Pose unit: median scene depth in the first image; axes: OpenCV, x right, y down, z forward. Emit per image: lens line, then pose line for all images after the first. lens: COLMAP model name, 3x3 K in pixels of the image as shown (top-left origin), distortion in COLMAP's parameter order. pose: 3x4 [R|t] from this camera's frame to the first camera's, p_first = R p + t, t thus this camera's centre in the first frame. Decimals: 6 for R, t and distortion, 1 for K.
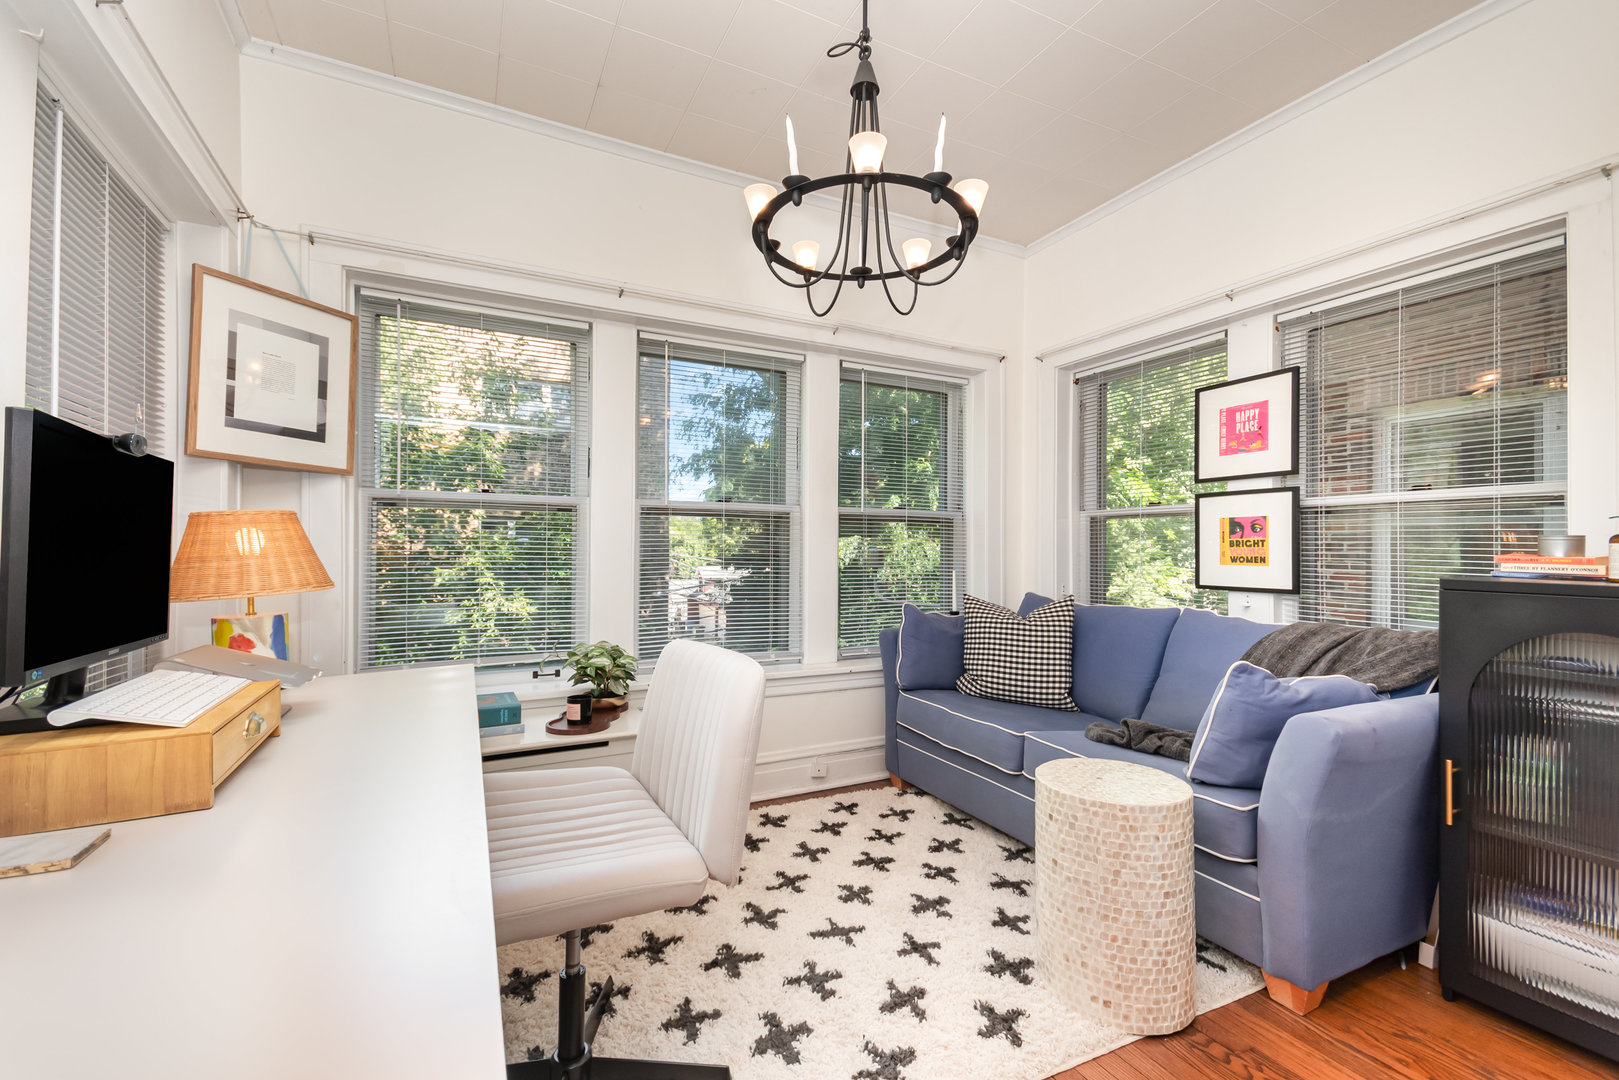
lens RADIAL K [[705.1, 0, 819.4], [0, 705.1, 546.2], [0, 0, 1]] dist [0.033258, -0.003337]
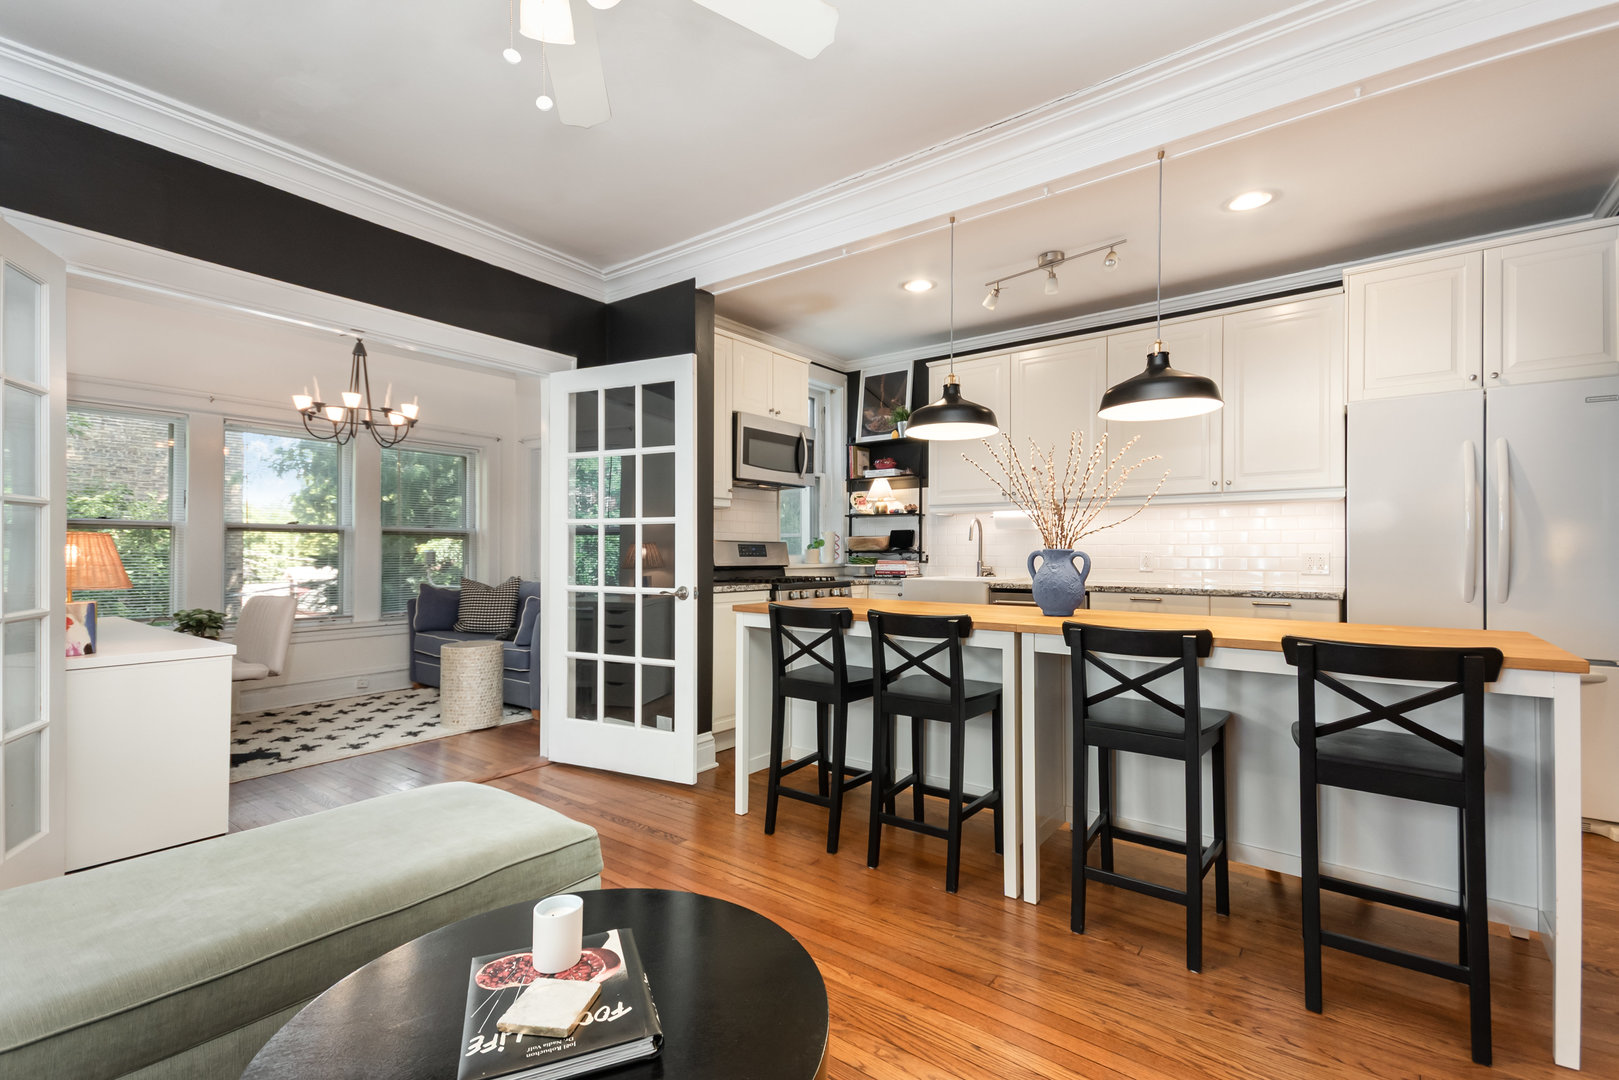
lens RADIAL K [[723.2, 0, 809.0], [0, 723.2, 546.4], [0, 0, 1]] dist [0.042448, -0.001543]
pose [[0.903019, -0.000204, 0.429600, 0.347952], [-0.001543, 0.999992, 0.003718, -0.030445], [-0.429597, -0.004020, 0.903012, -1.748661]]
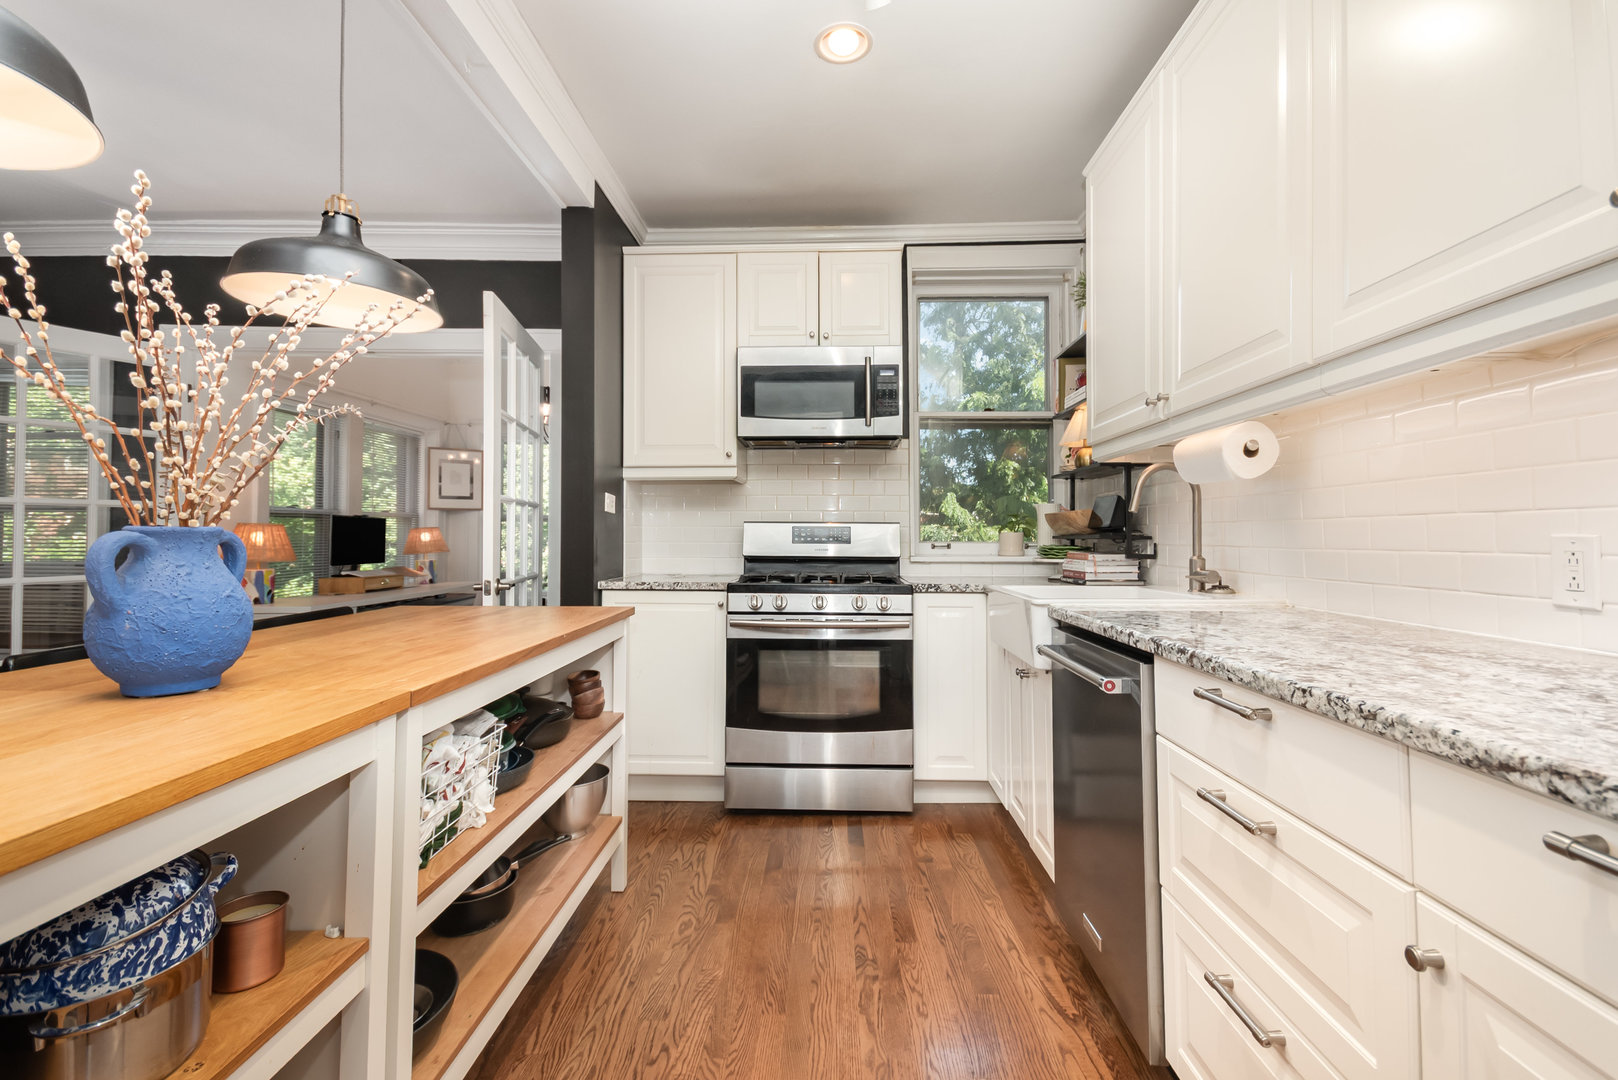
lens RADIAL K [[704.7, 0, 805.0], [0, 704.7, 519.7], [0, 0, 1]] dist [0.033258, -0.003337]
pose [[0.878325, -0.015684, -0.477806, 2.108564], [0.007402, 0.999788, -0.019212, -0.011273], [0.478006, 0.013337, 0.878255, -0.938477]]
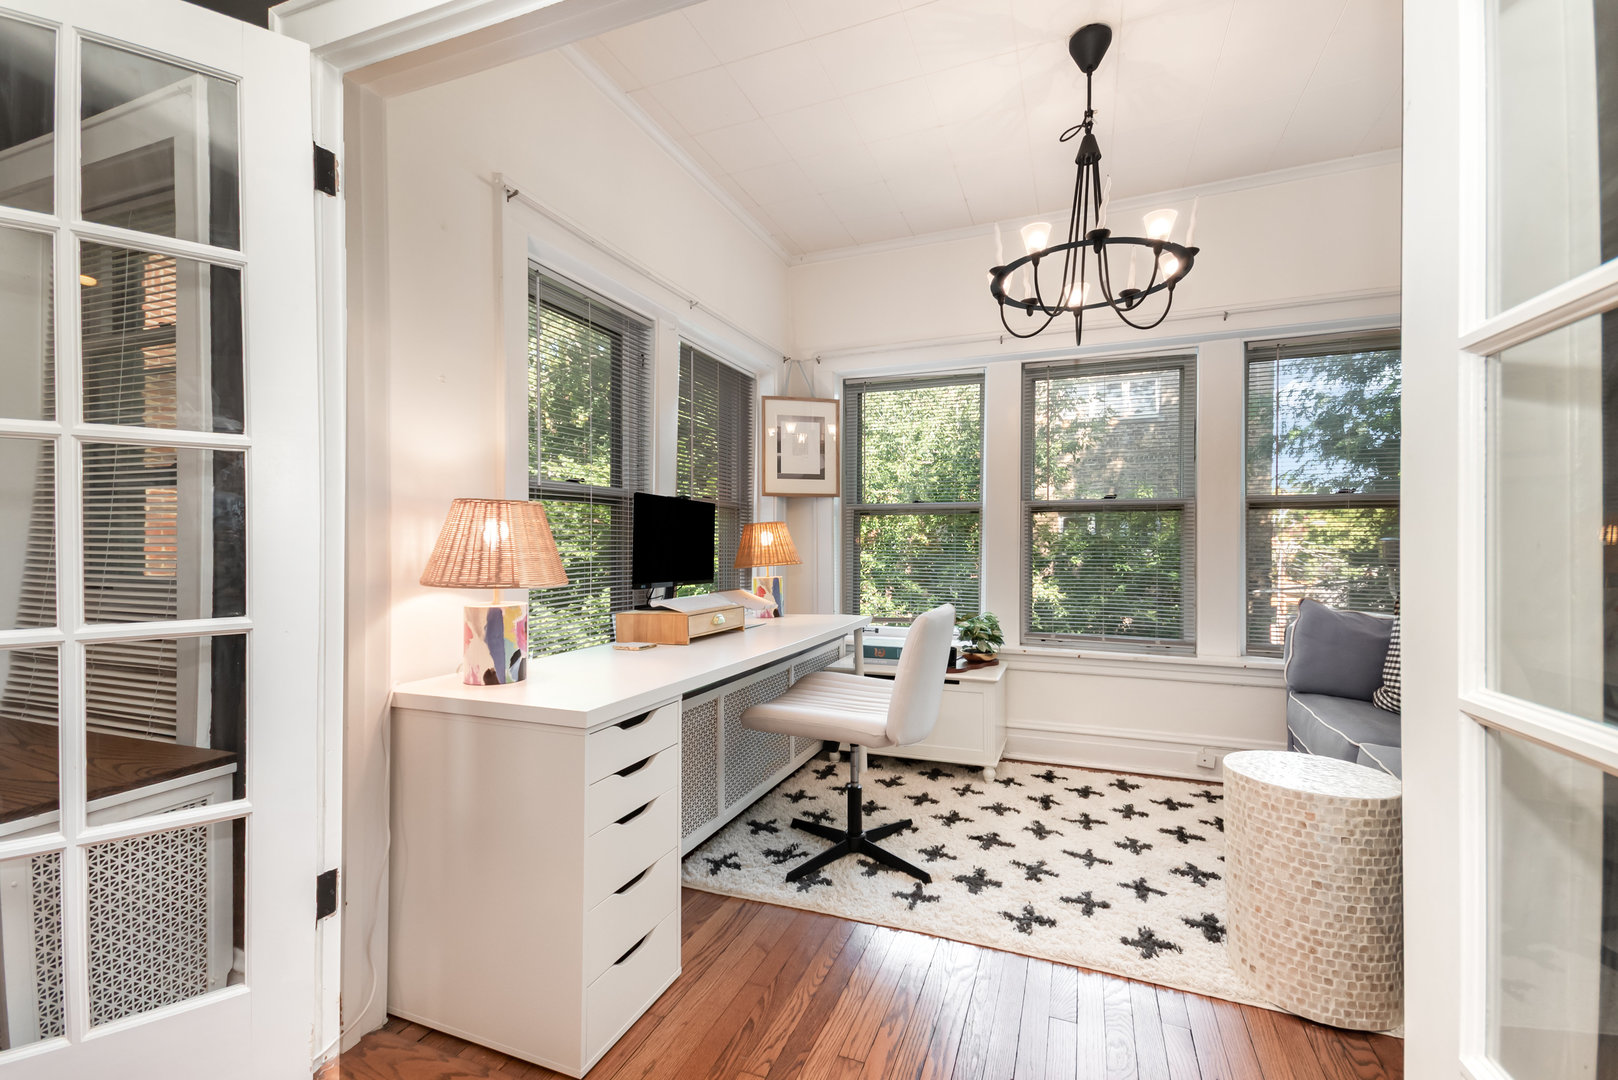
lens RADIAL K [[704.7, 0, 800.6], [0, 704.7, 546.9], [0, 0, 1]] dist [0.033258, -0.003337]
pose [[0.656595, -0.002755, -0.754239, 0.649383], [0.008021, 0.999962, 0.003330, 0.008824], [0.754201, -0.008236, 0.656592, -0.161182]]
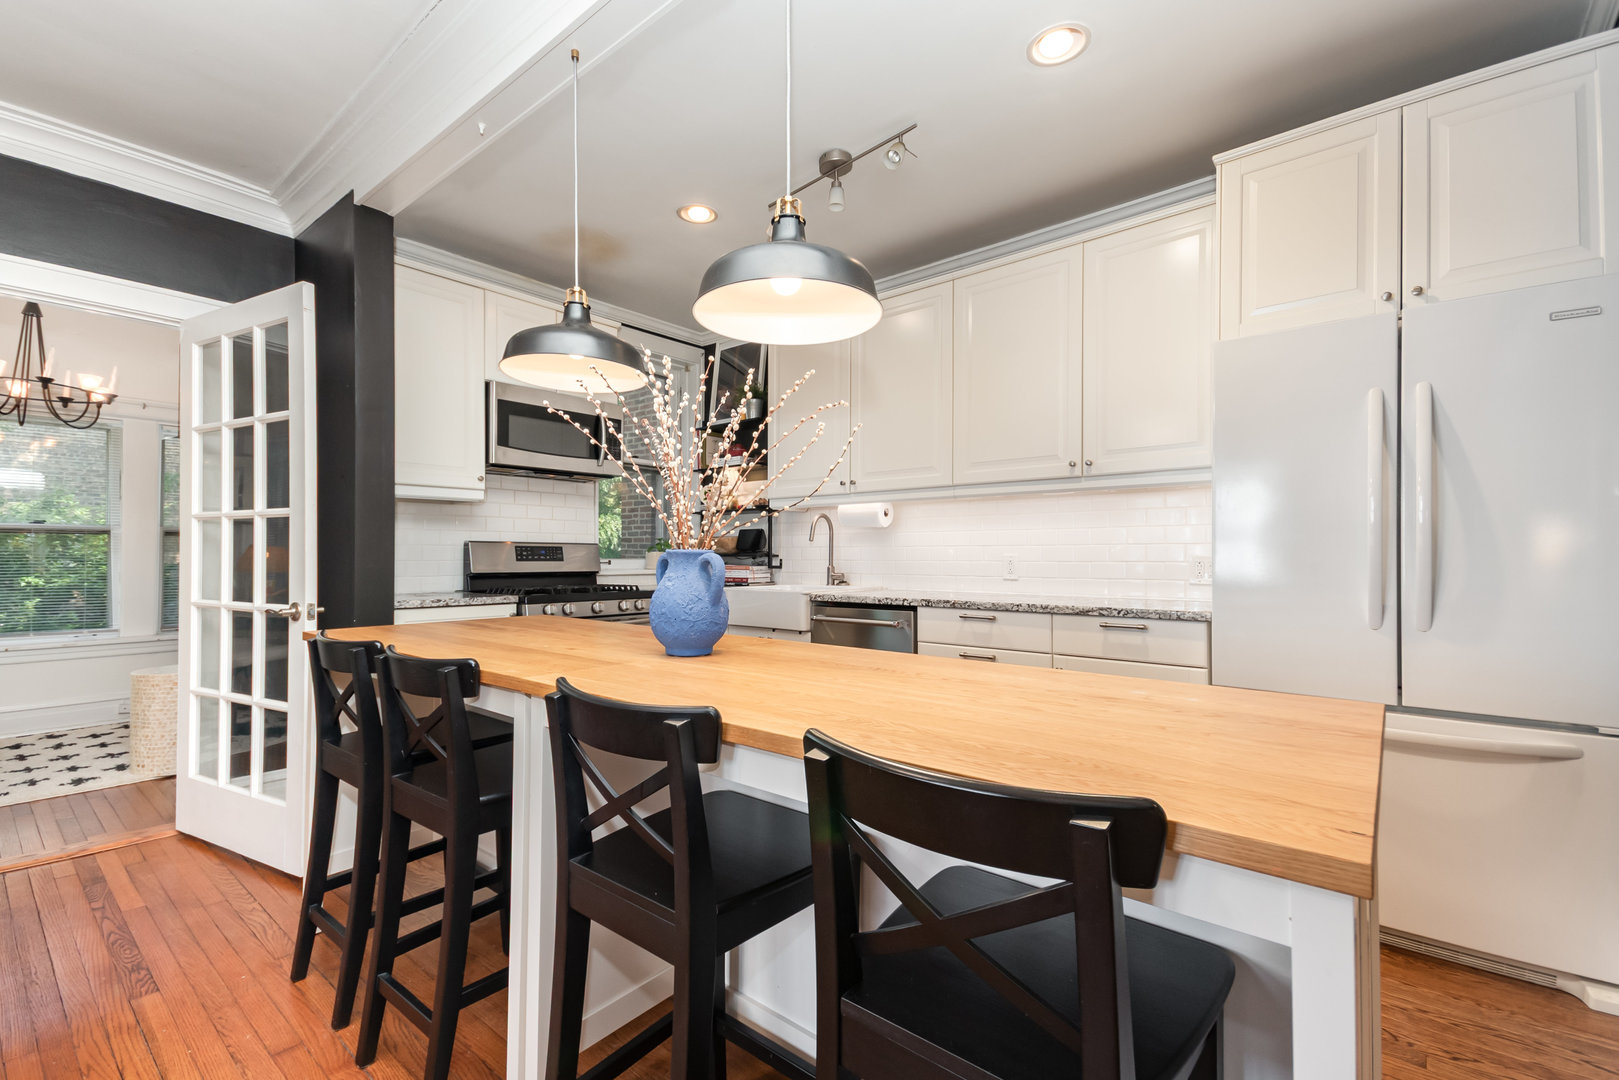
lens RADIAL K [[705.1, 0, 799.2], [0, 705.1, 549.7], [0, 0, 1]] dist [0.033258, -0.003337]
pose [[0.922357, -0.001584, 0.386336, 1.176687], [0.000355, 0.999995, 0.003254, -0.024246], [-0.386339, -0.002865, 0.922352, -1.537086]]
